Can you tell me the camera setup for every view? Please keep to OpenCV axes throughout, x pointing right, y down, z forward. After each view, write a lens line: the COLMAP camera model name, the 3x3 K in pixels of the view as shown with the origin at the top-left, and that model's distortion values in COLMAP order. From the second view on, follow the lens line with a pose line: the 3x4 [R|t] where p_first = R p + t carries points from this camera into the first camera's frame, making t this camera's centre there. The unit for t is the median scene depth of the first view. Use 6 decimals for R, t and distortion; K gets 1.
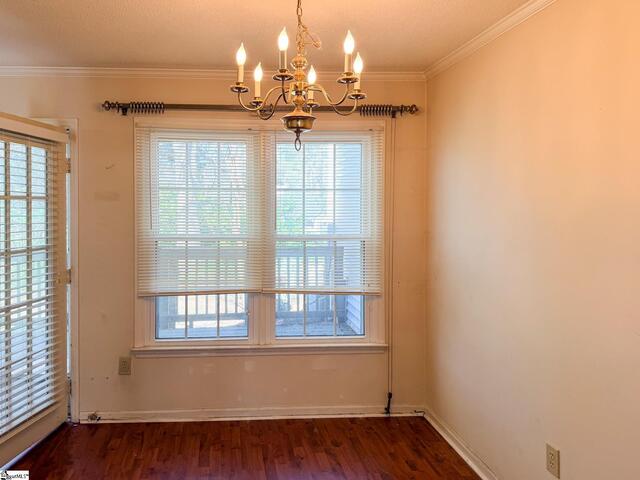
lens RADIAL K [[459.9, 0, 320.0], [0, 459.9, 240.0], [0, 0, 1]] dist [0.005179, 0.000474]
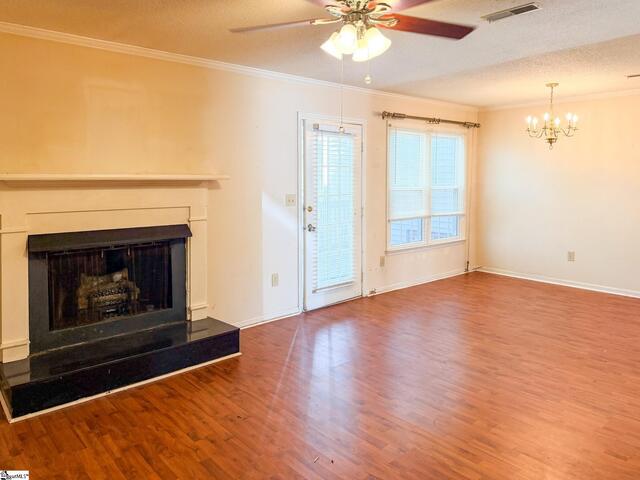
lens RADIAL K [[459.9, 0, 320.0], [0, 459.9, 240.0], [0, 0, 1]] dist [0.005179, 0.000474]
pose [[0.793966, -0.085243, 0.601957, -1.679929], [0.053129, 0.996062, 0.070978, 0.052742], [-0.605636, -0.024373, 0.795368, -0.263070]]
